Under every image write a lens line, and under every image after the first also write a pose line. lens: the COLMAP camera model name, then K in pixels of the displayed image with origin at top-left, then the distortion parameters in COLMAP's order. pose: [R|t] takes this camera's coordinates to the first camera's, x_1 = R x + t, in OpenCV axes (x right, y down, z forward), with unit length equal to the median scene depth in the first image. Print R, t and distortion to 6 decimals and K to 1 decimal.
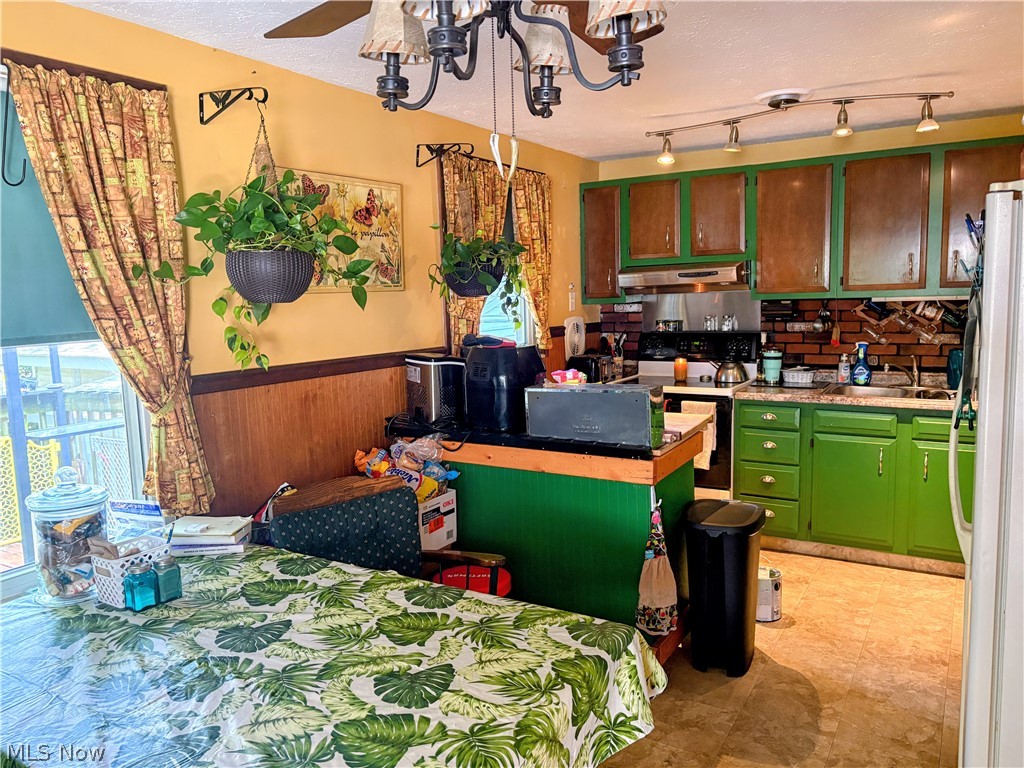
lens RADIAL K [[770.7, 0, 508.0], [0, 770.7, 384.5], [0, 0, 1]] dist [0.043300, -0.040811]
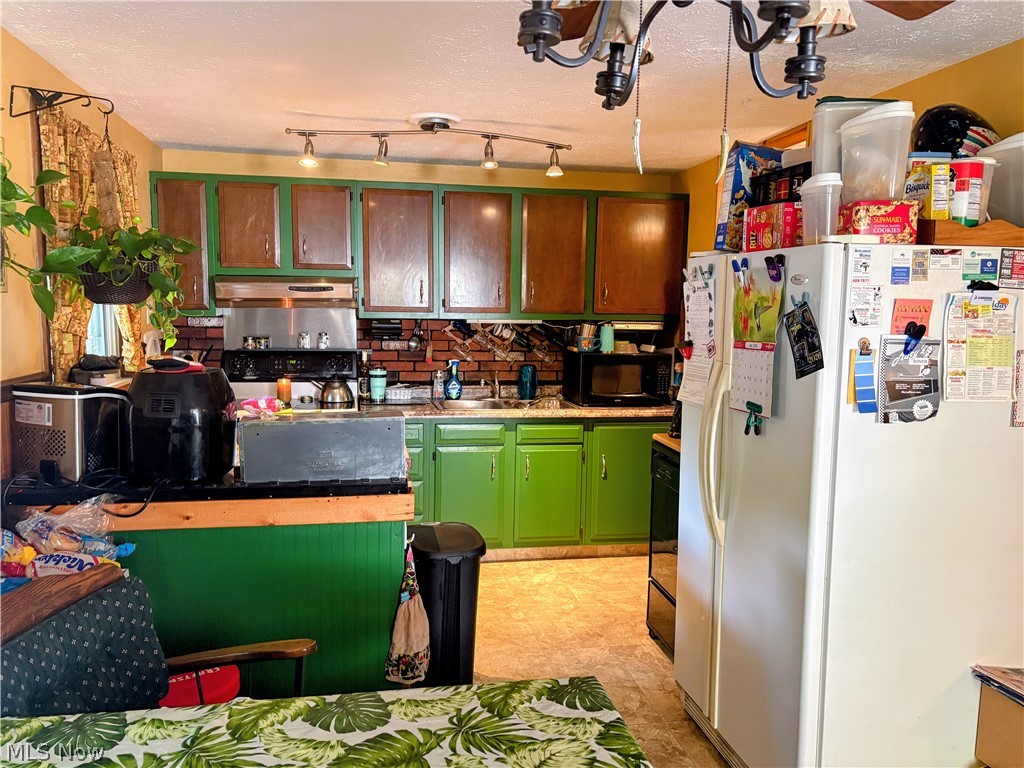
lens RADIAL K [[770.7, 0, 510.6], [0, 770.7, 390.1], [0, 0, 1]] dist [0.043300, -0.040811]
pose [[0.745803, -0.037823, 0.665092, -0.245809], [0.045531, 0.998946, 0.005752, -0.017803], [-0.664608, 0.025993, 0.746740, 0.175593]]
